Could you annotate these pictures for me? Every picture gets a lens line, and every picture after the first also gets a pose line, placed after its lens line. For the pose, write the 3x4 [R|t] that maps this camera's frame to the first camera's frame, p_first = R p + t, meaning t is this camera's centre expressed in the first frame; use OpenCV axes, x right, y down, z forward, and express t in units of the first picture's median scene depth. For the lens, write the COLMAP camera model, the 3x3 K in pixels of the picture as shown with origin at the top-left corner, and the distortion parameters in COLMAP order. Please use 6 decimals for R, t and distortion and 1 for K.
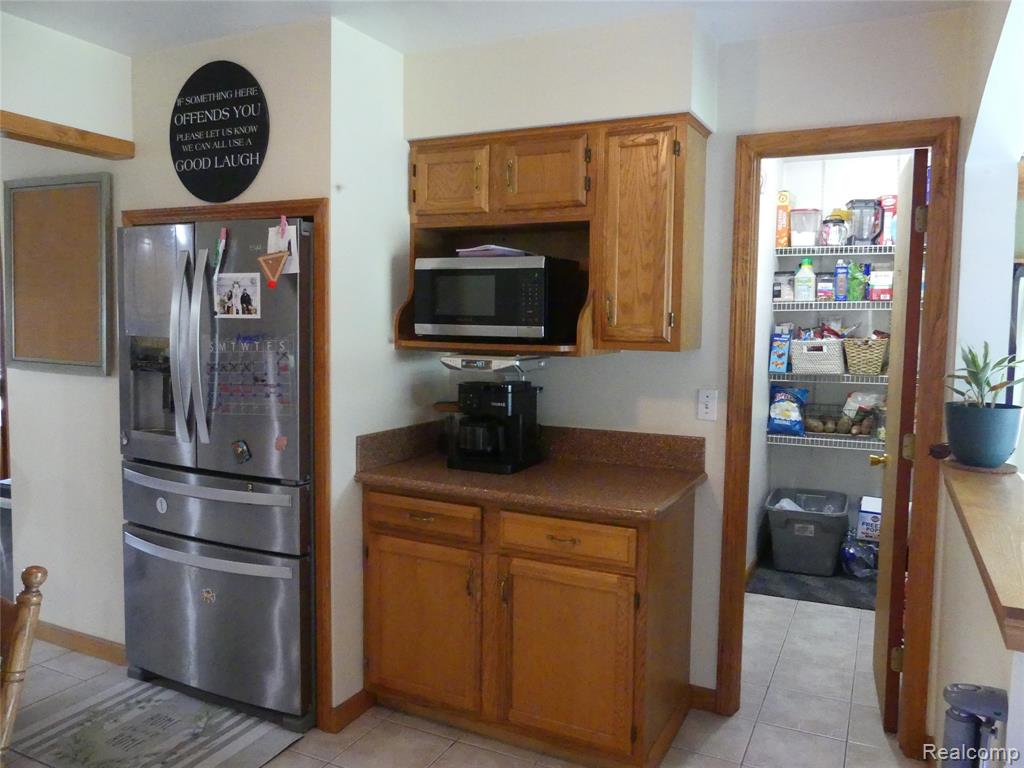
lens RADIAL K [[768.4, 0, 512.5], [0, 768.4, 383.3], [0, 0, 1]] dist [-0.049081, 0.013244]
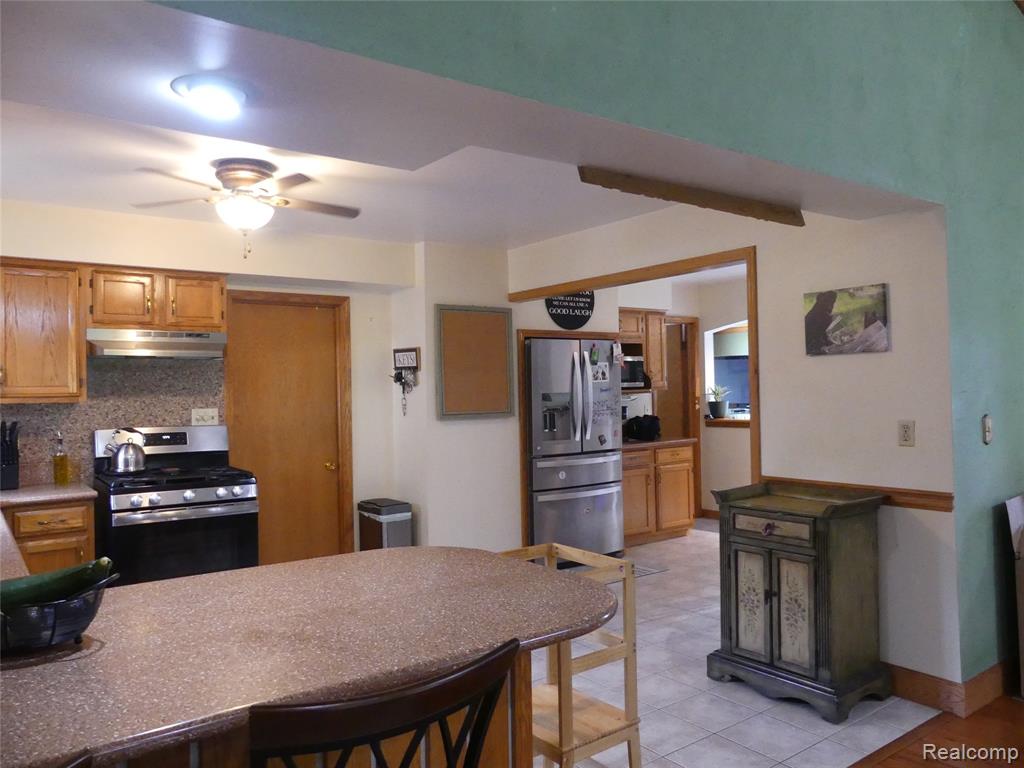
lens RADIAL K [[768.4, 0, 512.7], [0, 768.4, 384.9], [0, 0, 1]] dist [-0.049081, 0.013244]
pose [[0.492503, -0.025896, 0.869925, -2.461657], [0.110546, 0.993322, -0.033016, -0.027908], [-0.863261, 0.112427, 0.492077, 0.082701]]
